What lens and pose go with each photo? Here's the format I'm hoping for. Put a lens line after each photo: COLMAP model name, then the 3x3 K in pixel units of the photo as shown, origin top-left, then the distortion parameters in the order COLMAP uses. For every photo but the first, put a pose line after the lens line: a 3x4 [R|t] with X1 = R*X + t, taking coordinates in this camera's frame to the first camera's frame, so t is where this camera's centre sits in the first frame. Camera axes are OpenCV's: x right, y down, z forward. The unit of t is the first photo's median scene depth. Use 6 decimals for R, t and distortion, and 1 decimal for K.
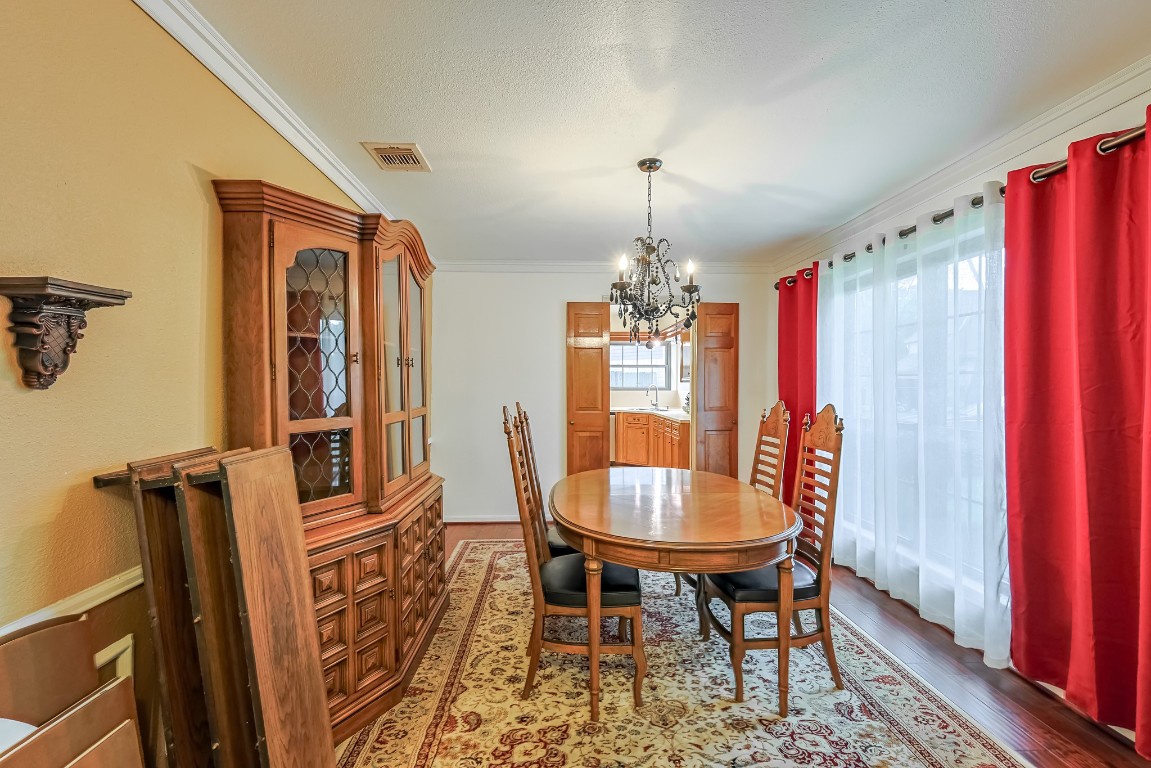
lens RADIAL K [[499.0, 0, 574.2], [0, 499.0, 385.2], [0, 0, 1]] dist [0.002850, 0.000950]
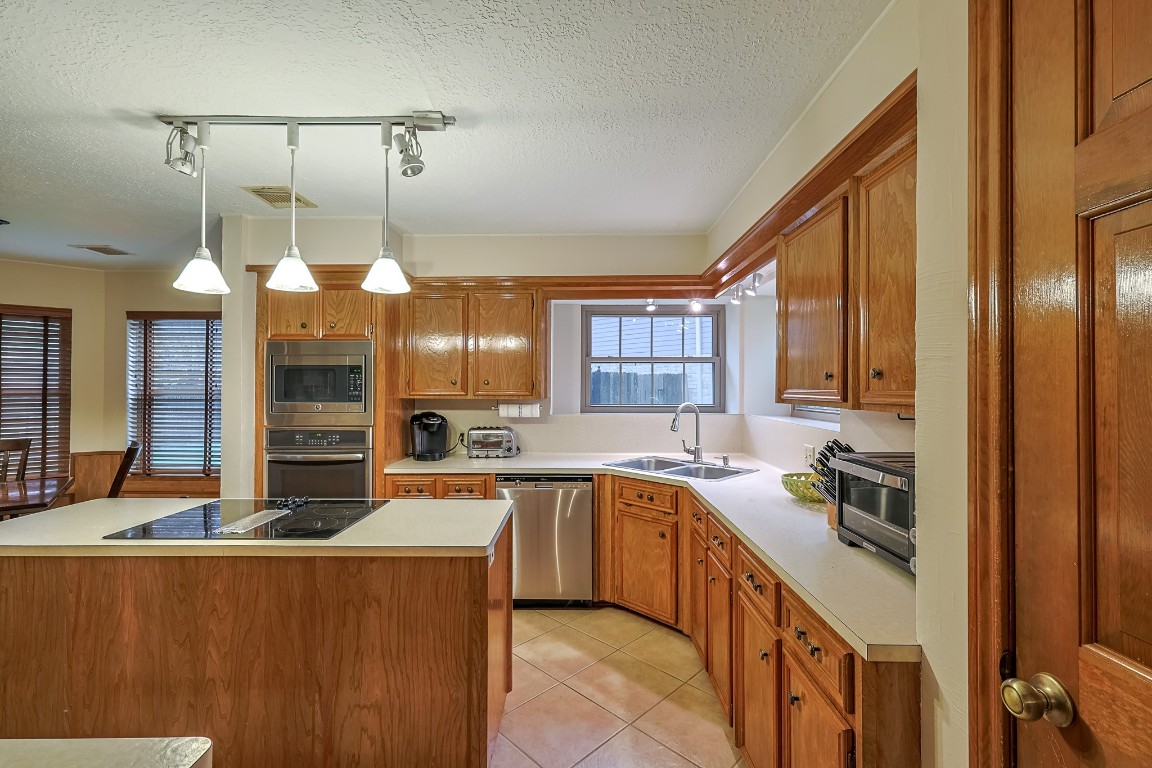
lens RADIAL K [[499.4, 0, 574.1], [0, 499.4, 381.5], [0, 0, 1]] dist [0.002850, 0.000950]
pose [[0.998615, -0.003469, -0.052500, 0.080926], [0.002765, 0.999905, -0.013479, -0.012104], [0.052541, 0.013315, 0.998530, 0.549793]]
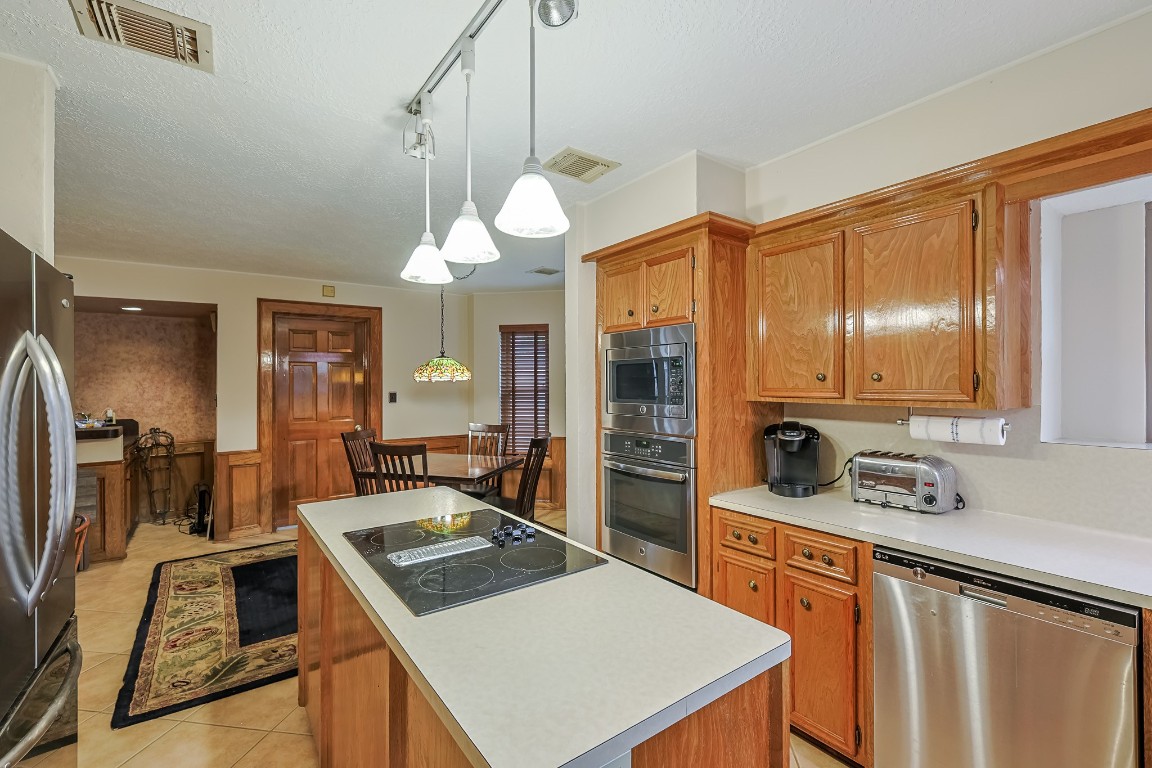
lens RADIAL K [[499.4, 0, 581.0], [0, 499.4, 382.4], [0, 0, 1]] dist [0.002850, 0.000950]
pose [[0.555052, -0.007225, -0.831784, 0.106313], [0.001614, 0.999970, -0.007608, -0.012976], [0.831814, 0.002880, 0.555047, 0.703743]]
